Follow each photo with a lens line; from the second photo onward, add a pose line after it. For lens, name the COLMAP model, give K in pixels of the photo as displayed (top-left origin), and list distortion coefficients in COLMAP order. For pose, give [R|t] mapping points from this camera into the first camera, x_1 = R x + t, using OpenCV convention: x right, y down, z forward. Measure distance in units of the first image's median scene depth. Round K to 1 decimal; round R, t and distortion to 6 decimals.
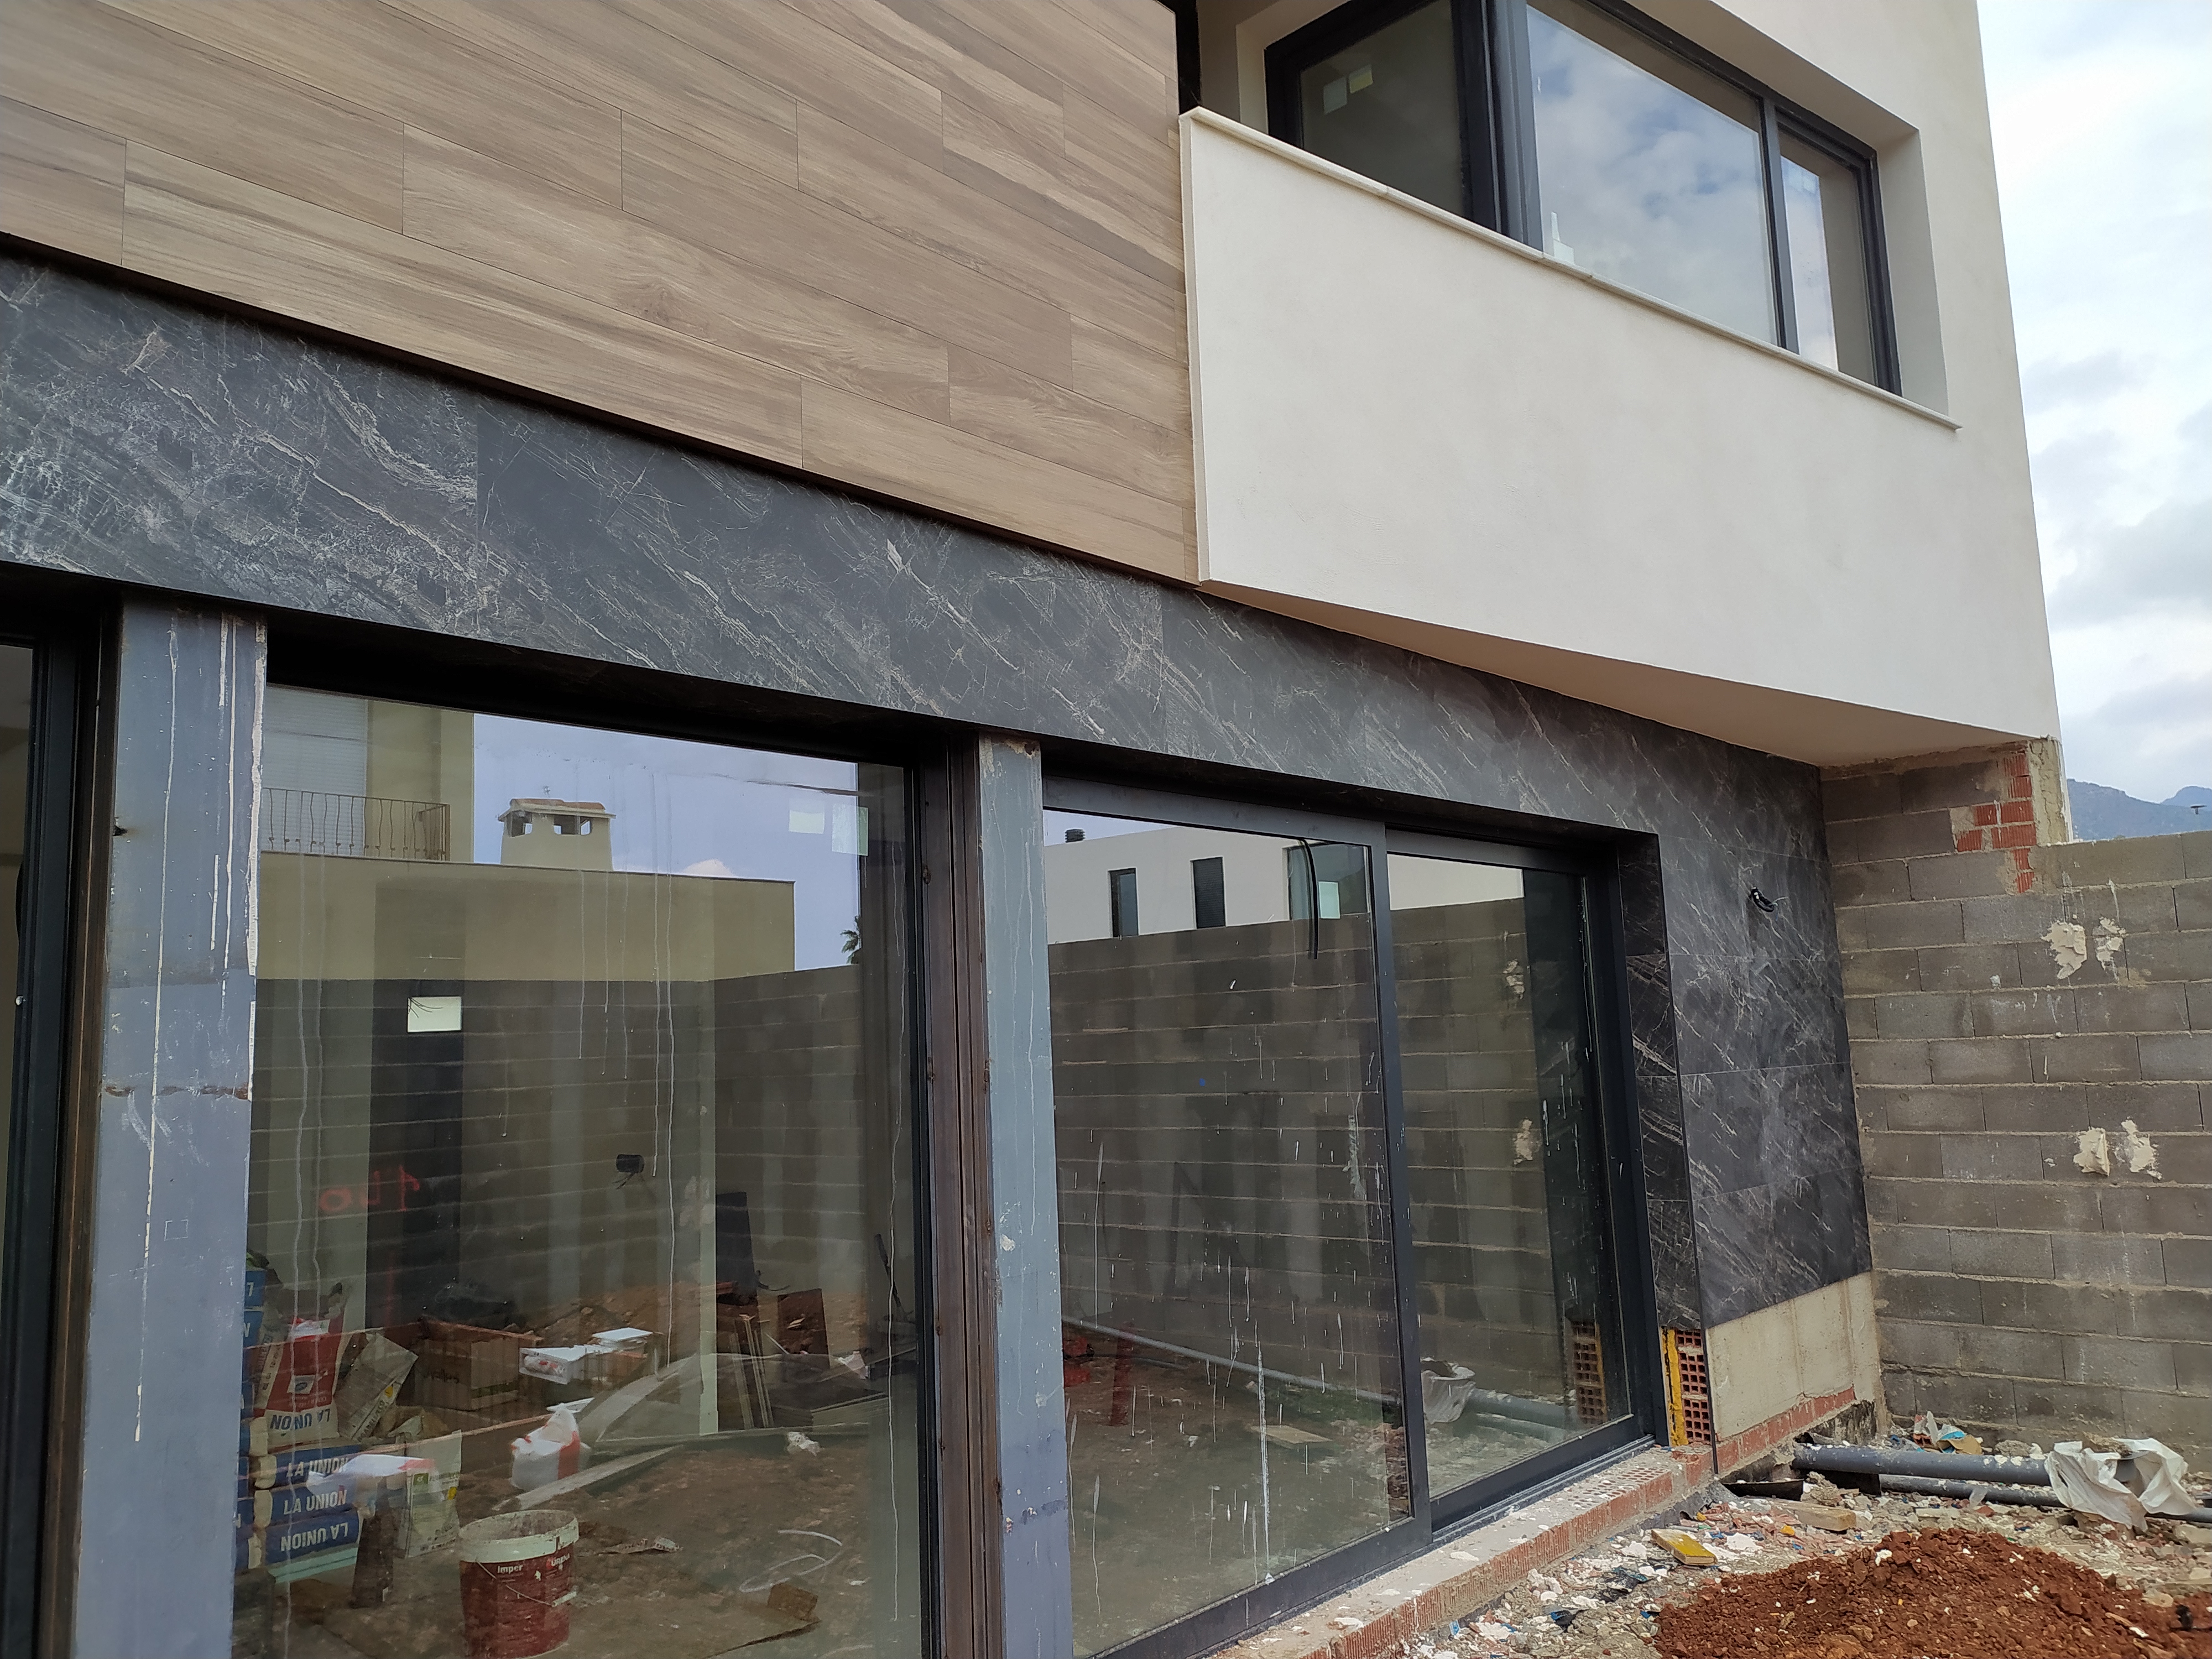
lens RADIAL K [[1691.1, 0, 1106.0], [0, 1691.1, 829.5], [0, 0, 1]] dist [0.086846, -0.116620]
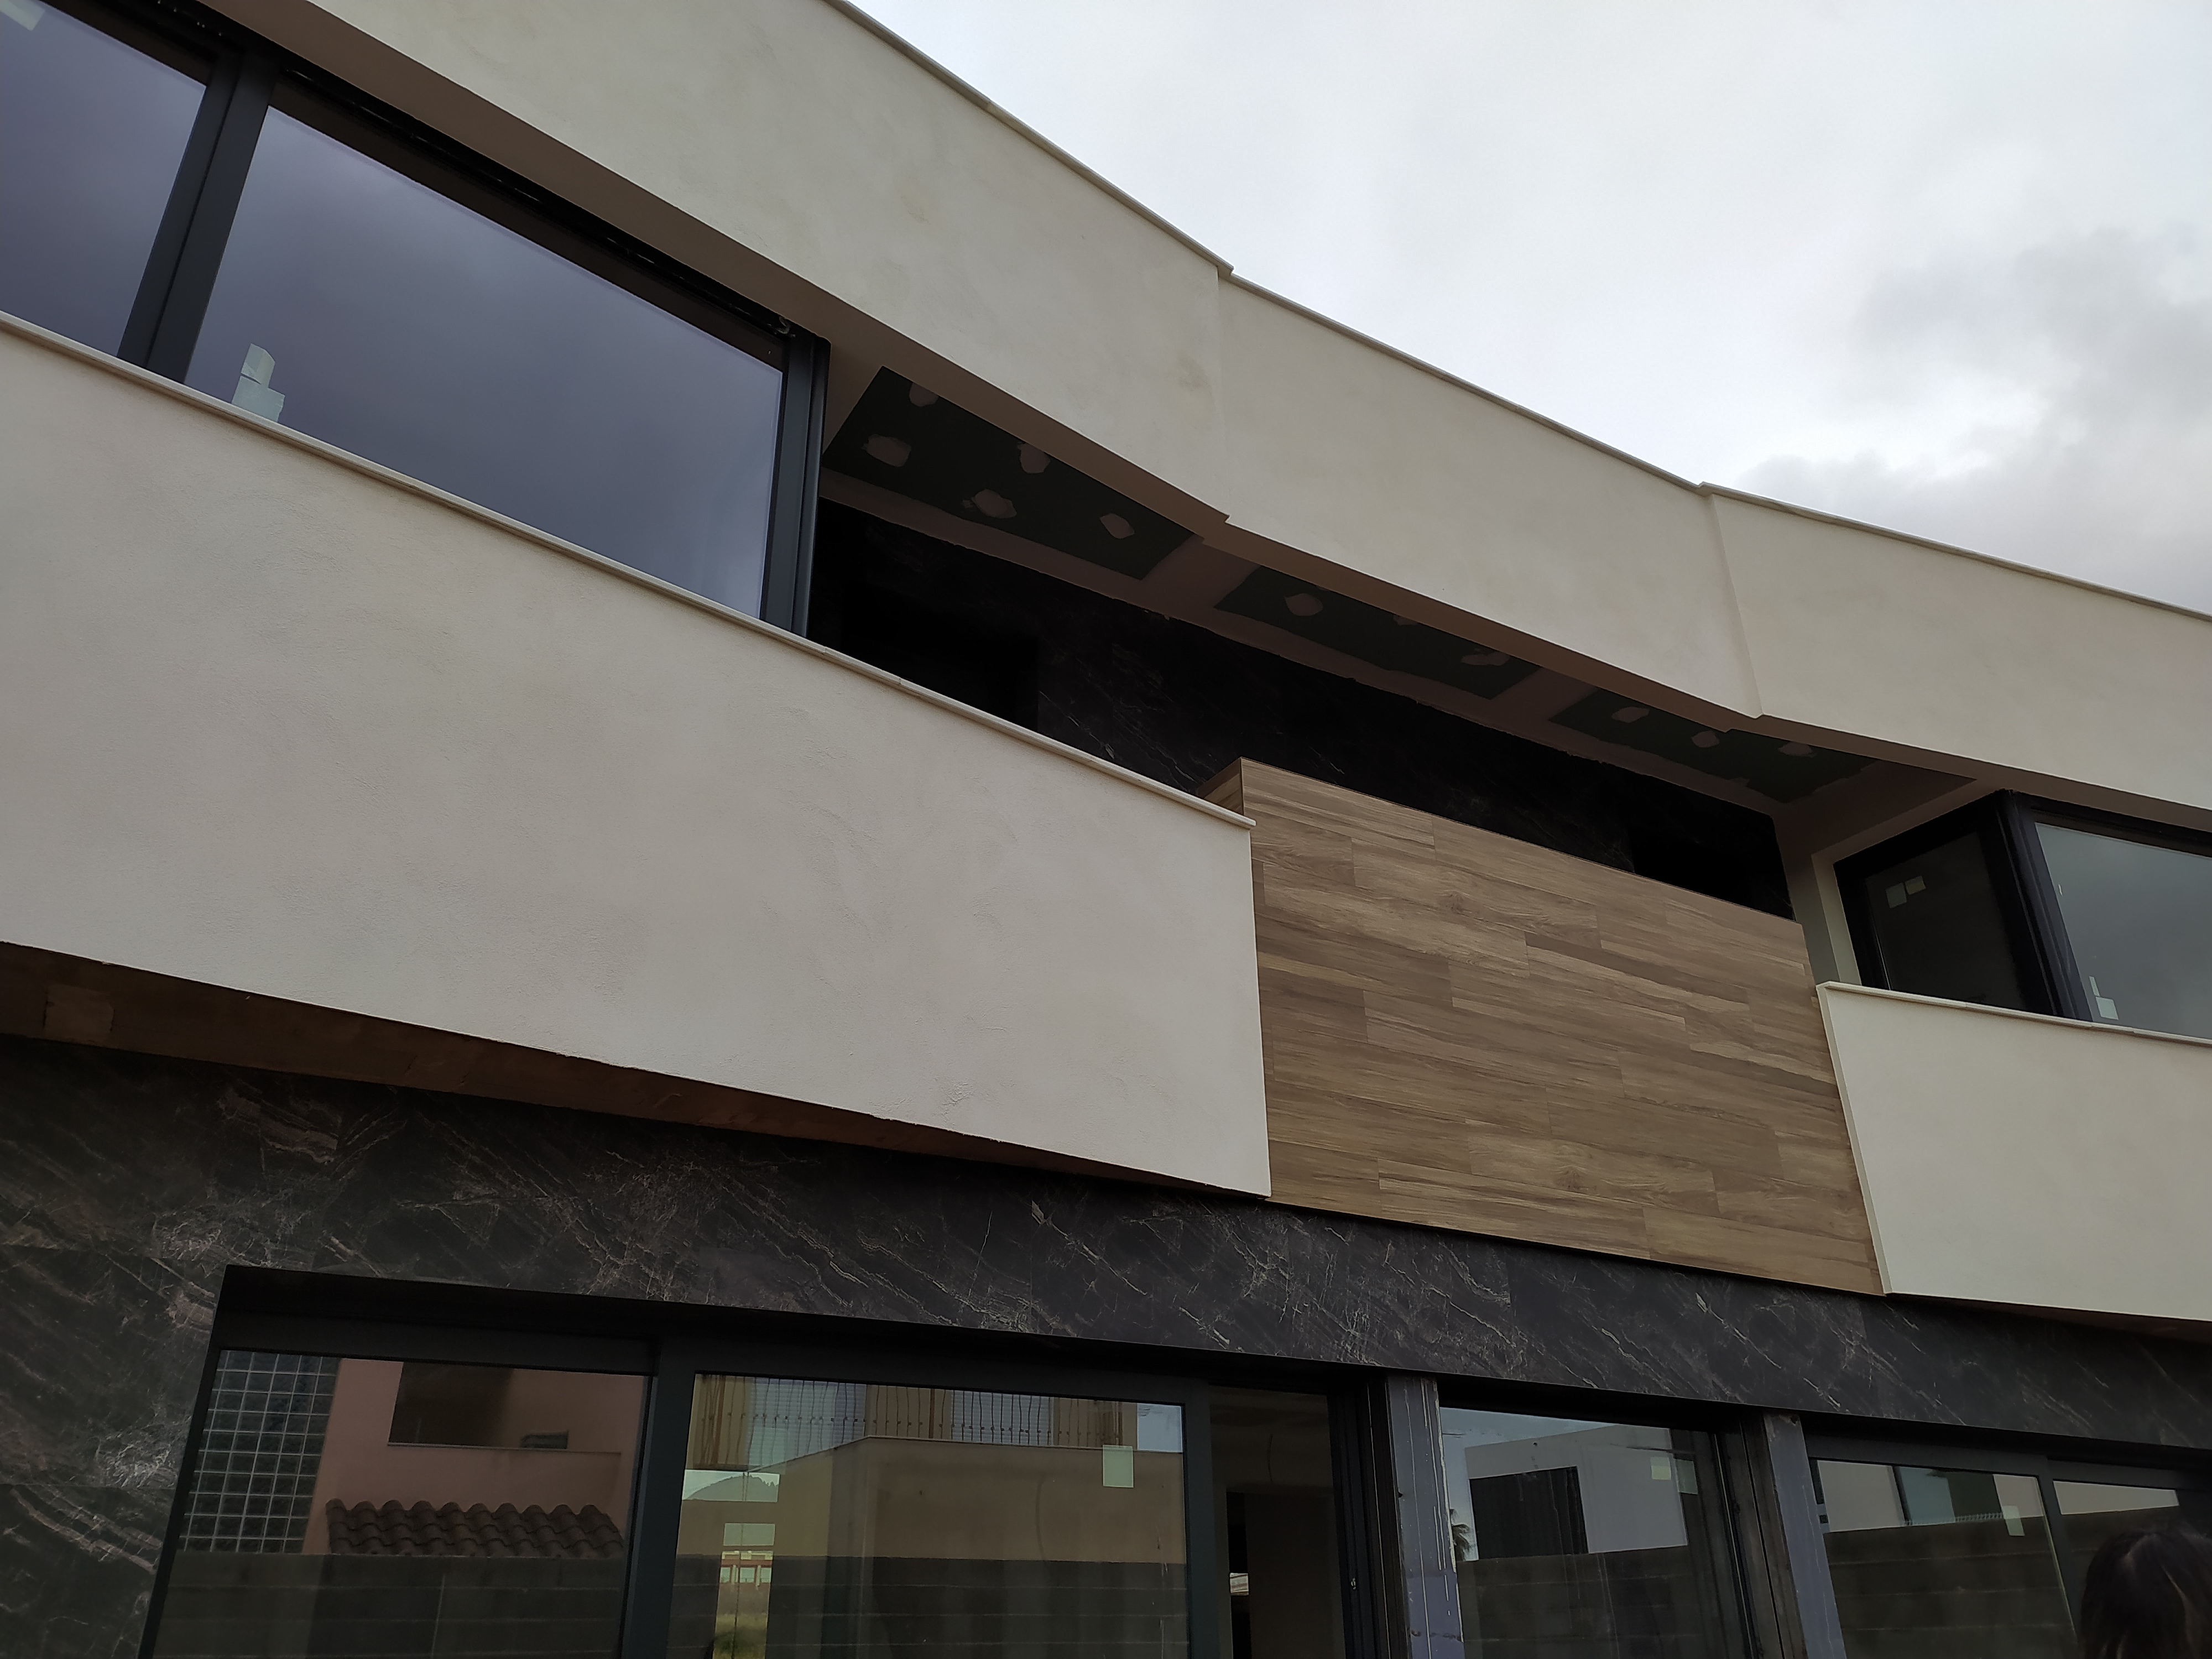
lens RADIAL K [[1691.1, 0, 1106.0], [0, 1691.1, 829.5], [0, 0, 1]] dist [0.086846, -0.116620]
pose [[0.957011, -0.109805, -0.268463, -0.182953], [0.016588, 0.944777, -0.327293, -0.060097], [0.289576, 0.308770, 0.905984, -0.842227]]
